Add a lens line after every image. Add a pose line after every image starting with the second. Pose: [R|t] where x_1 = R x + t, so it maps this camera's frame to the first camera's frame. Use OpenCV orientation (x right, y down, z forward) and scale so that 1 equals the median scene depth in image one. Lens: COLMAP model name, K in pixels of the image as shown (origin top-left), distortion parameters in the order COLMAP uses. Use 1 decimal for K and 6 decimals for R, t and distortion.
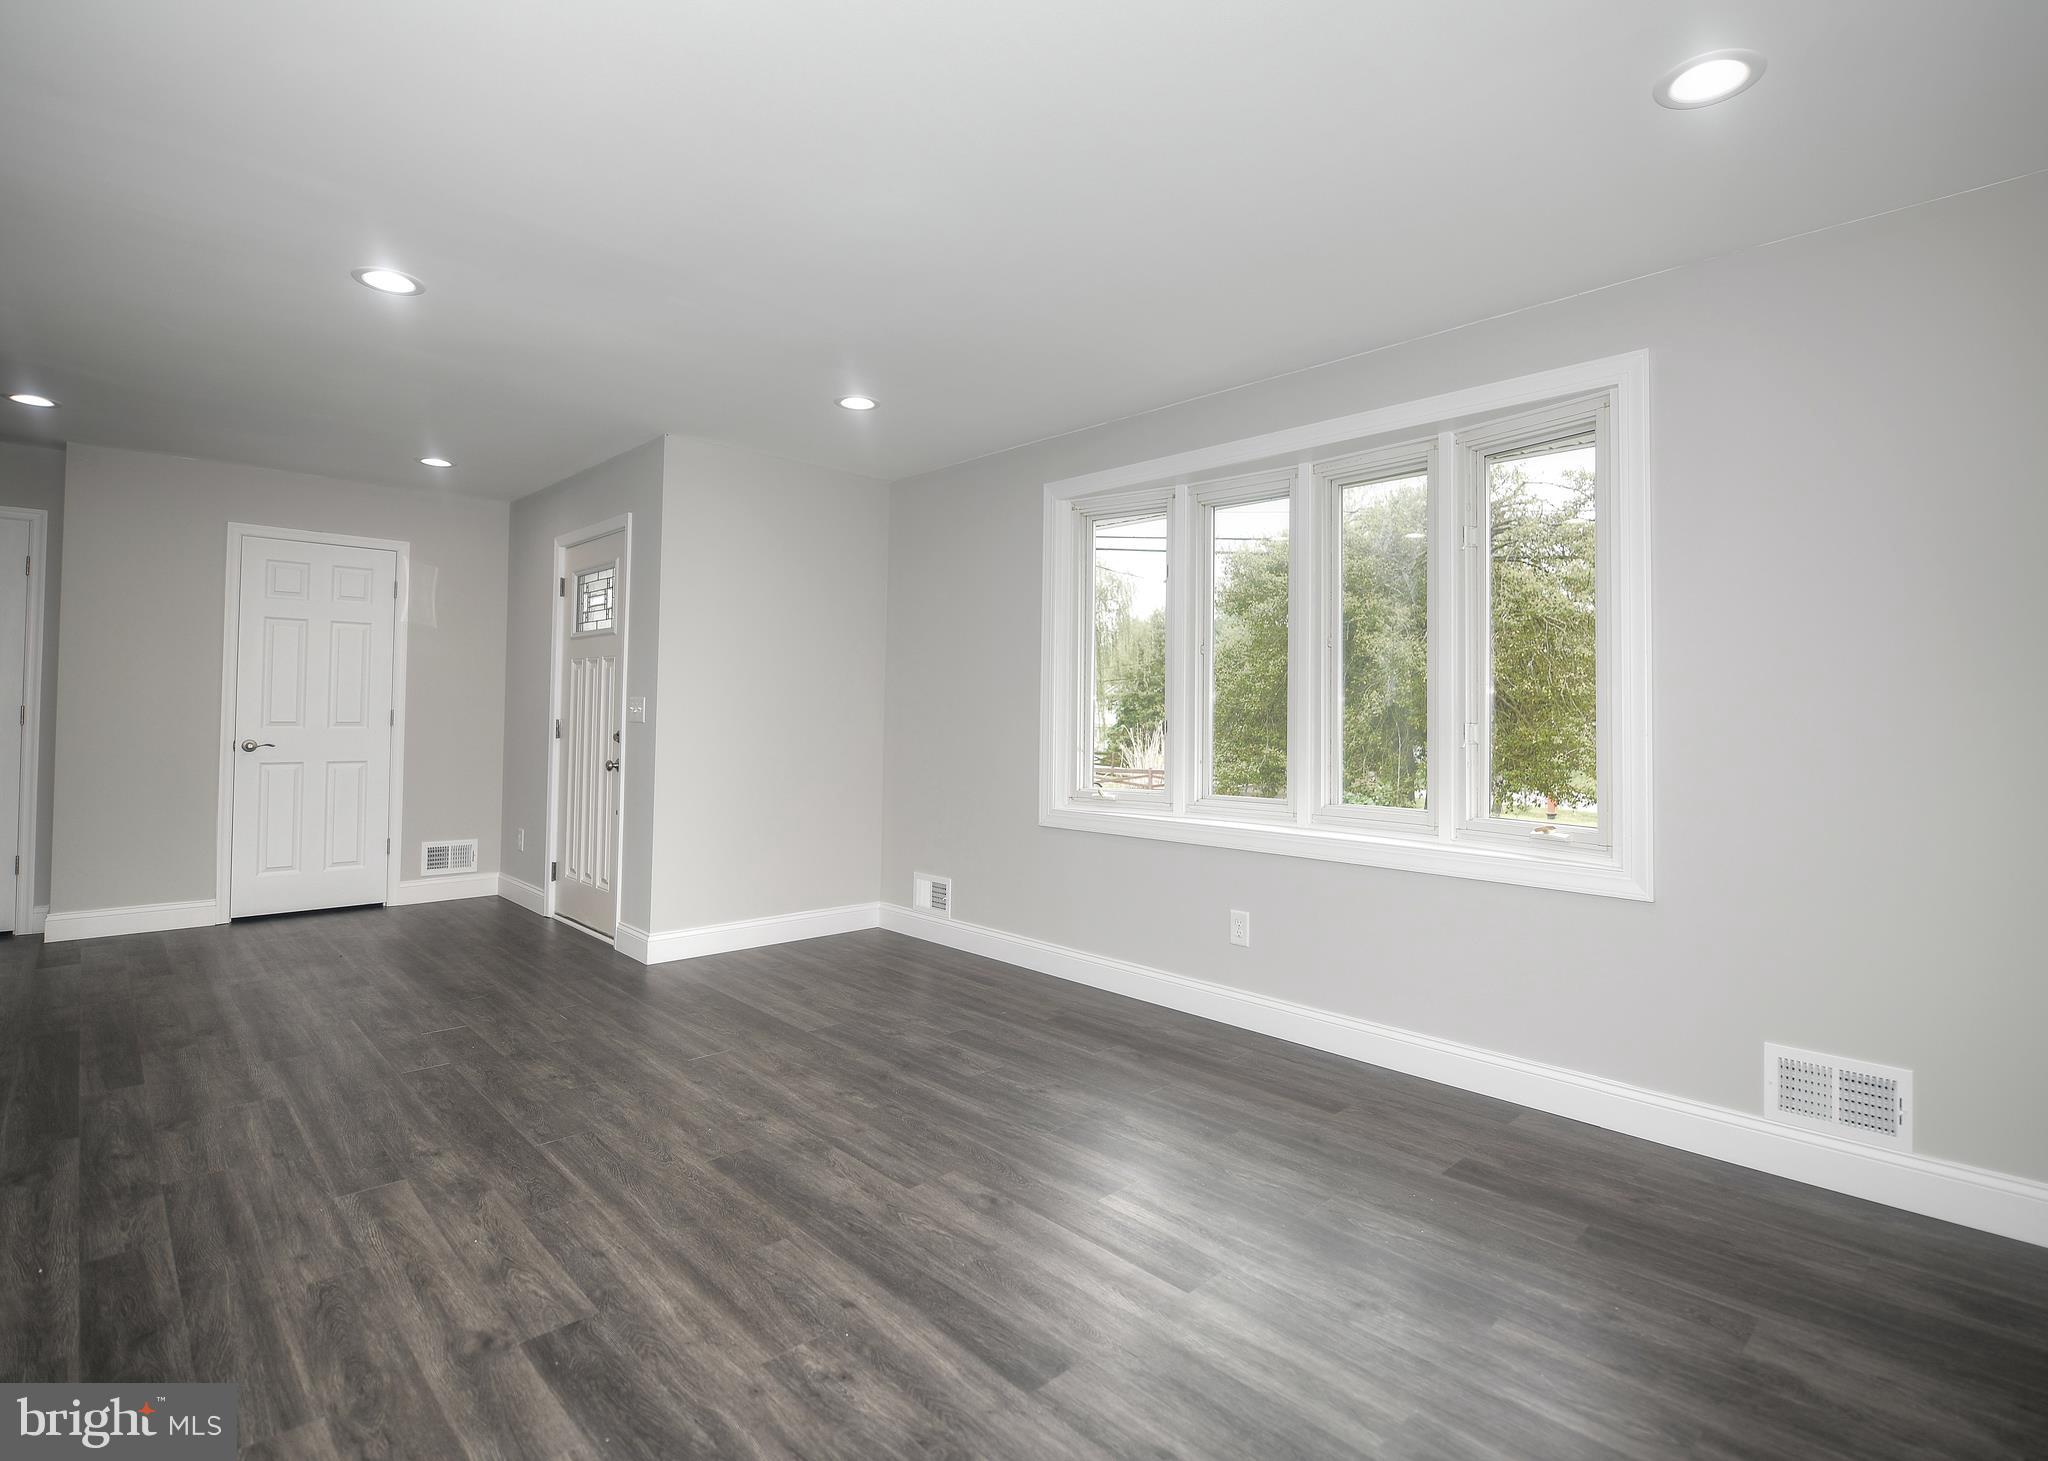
lens RADIAL K [[985.3, 0, 1022.1], [0, 985.3, 691.6], [0, 0, 1]] dist [-0.011408, -0.001732]
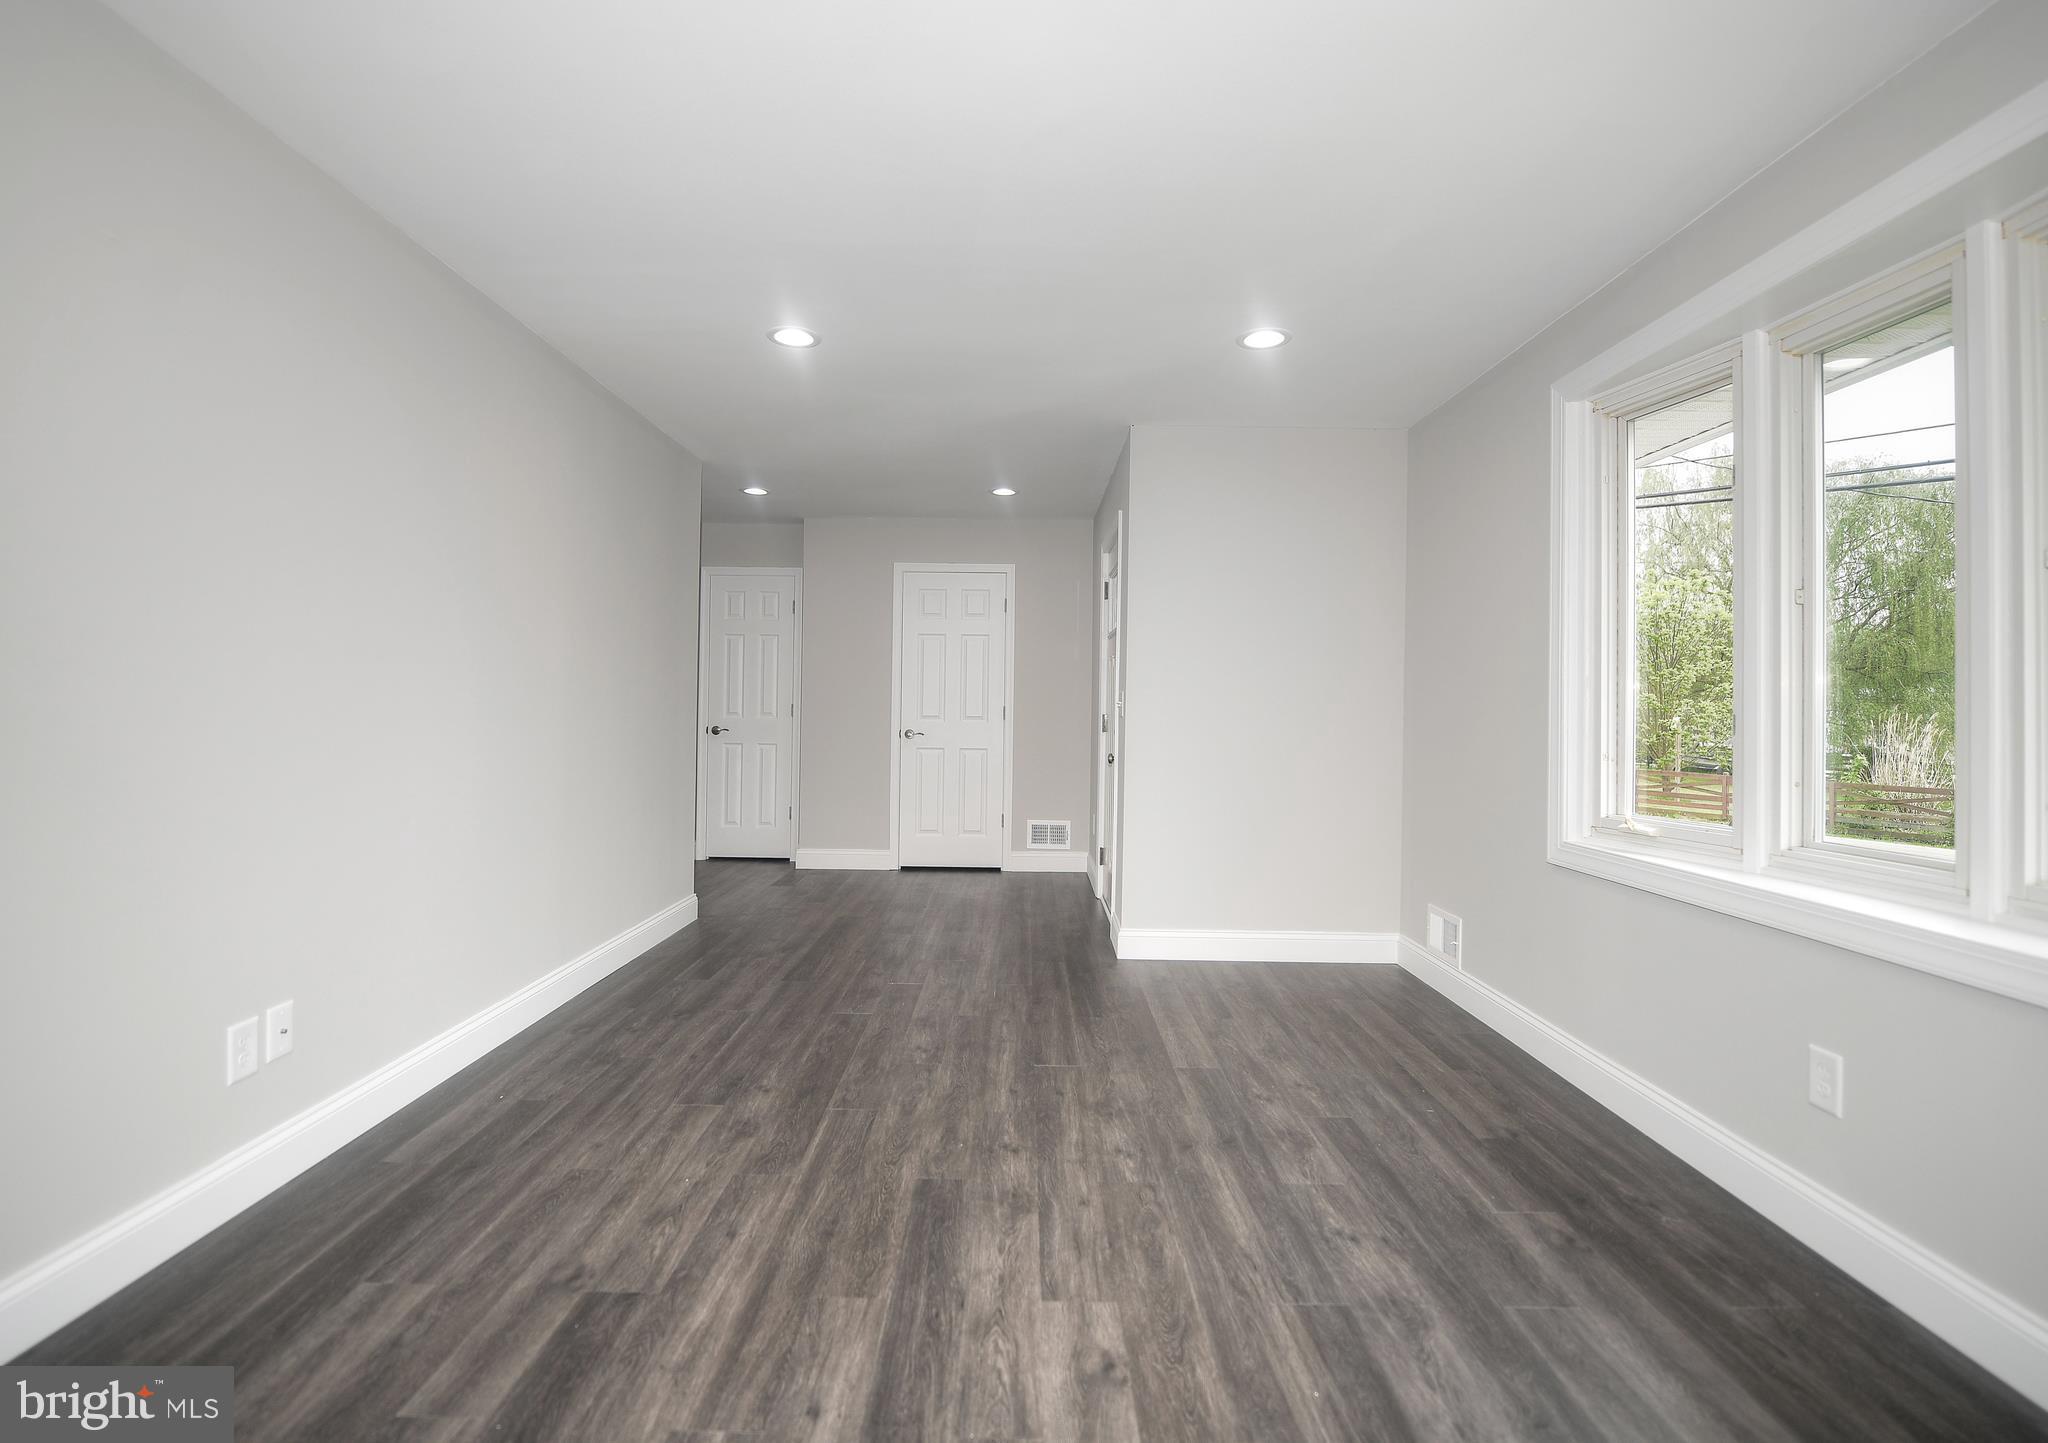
lens RADIAL K [[945.7, 0, 1018.2], [0, 945.7, 699.4], [0, 0, 1]] dist [-0.010266, -0.000142]
pose [[0.717065, -0.008482, -0.696954, 0.343168], [0.013341, 0.999910, 0.001556, 0.017435], [0.696878, -0.010414, 0.717114, 0.380636]]
